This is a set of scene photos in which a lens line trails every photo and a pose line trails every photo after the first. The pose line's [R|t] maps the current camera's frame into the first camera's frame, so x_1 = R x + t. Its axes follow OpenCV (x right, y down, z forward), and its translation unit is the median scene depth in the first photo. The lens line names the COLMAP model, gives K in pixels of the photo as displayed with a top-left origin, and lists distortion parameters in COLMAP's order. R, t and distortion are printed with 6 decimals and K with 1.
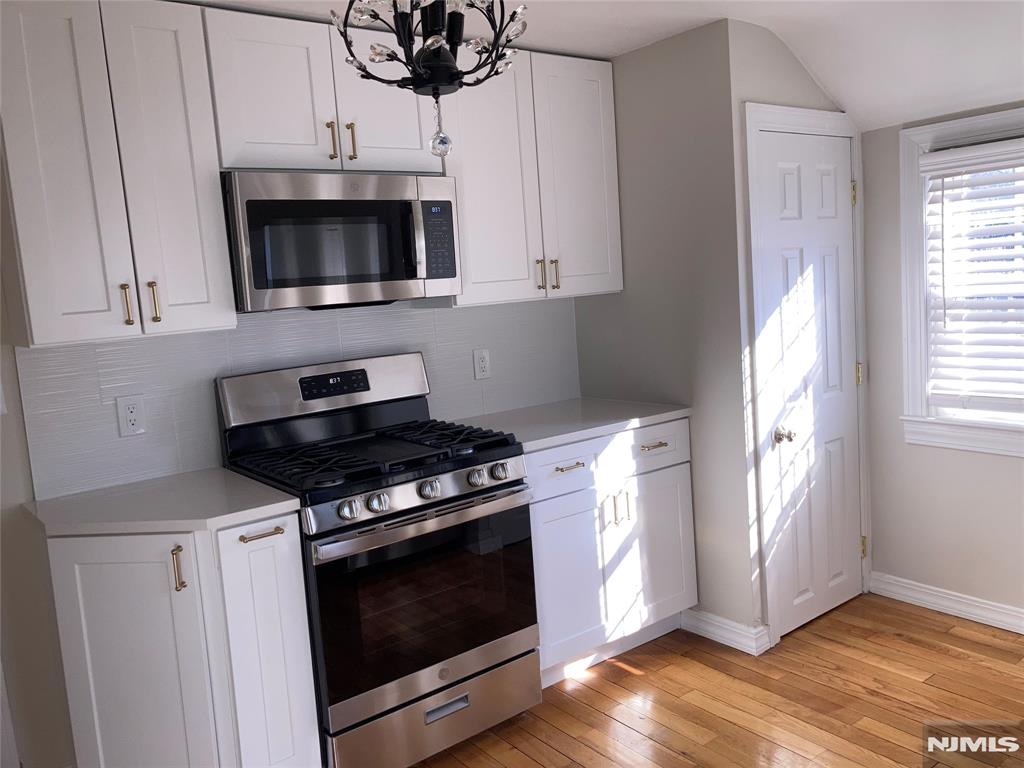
lens RADIAL K [[848.5, 0, 524.3], [0, 848.5, 380.5], [0, 0, 1]] dist [0.056302, -0.080295]
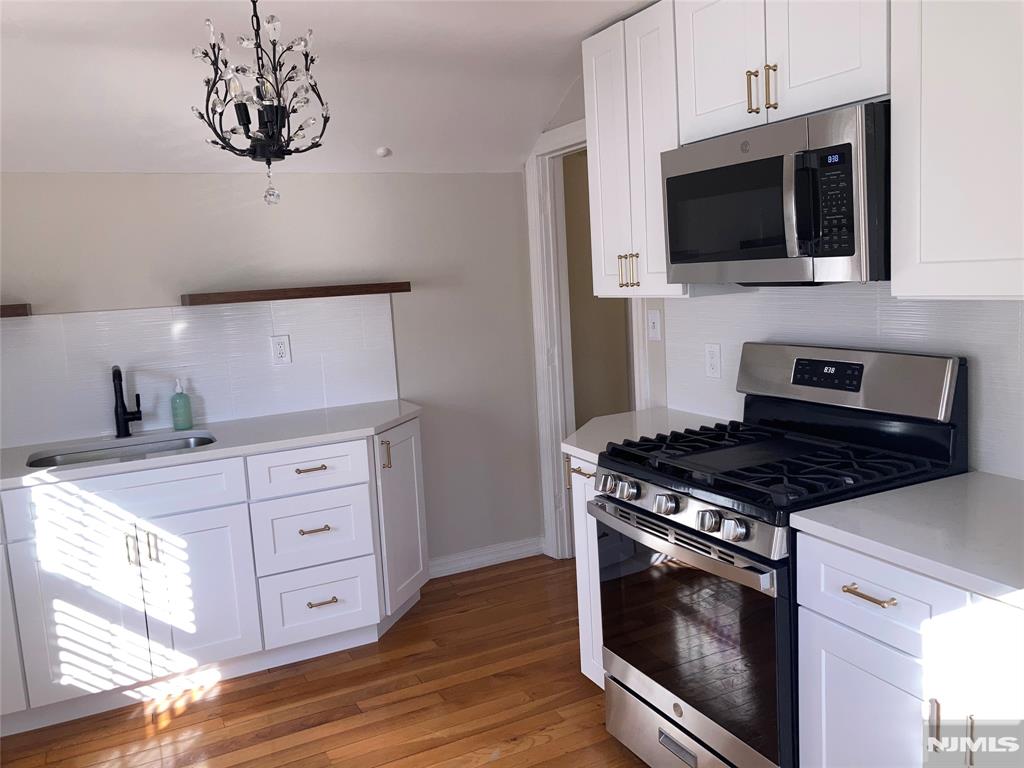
lens RADIAL K [[848.5, 0, 524.3], [0, 848.5, 380.5], [0, 0, 1]] dist [0.056302, -0.080295]
pose [[-0.196871, 0.207161, -0.958293, 0.662152], [-0.050429, 0.973989, 0.220914, -0.165537], [0.979132, 0.091818, -0.181303, 0.894288]]
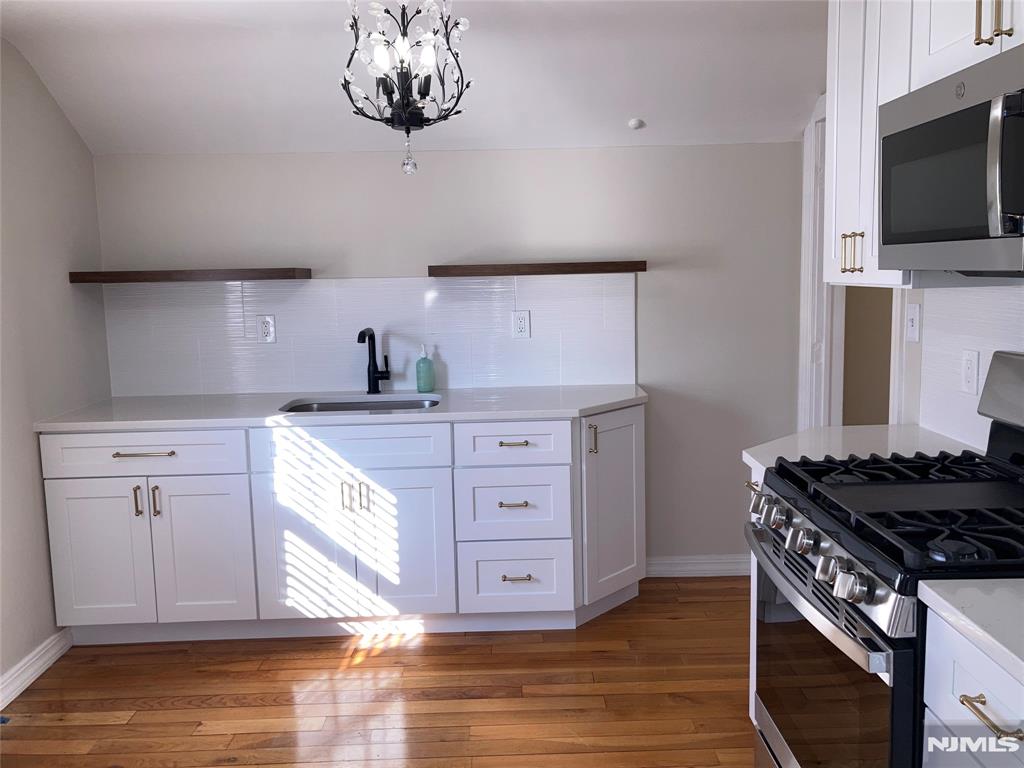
lens RADIAL K [[849.1, 0, 516.5], [0, 849.1, 373.5], [0, 0, 1]] dist [0.027635, -0.002608]
pose [[-0.602384, 0.180417, -0.777550, 0.507894], [-0.034842, 0.967249, 0.251427, -0.160428], [0.797446, 0.178547, -0.576369, 1.066197]]
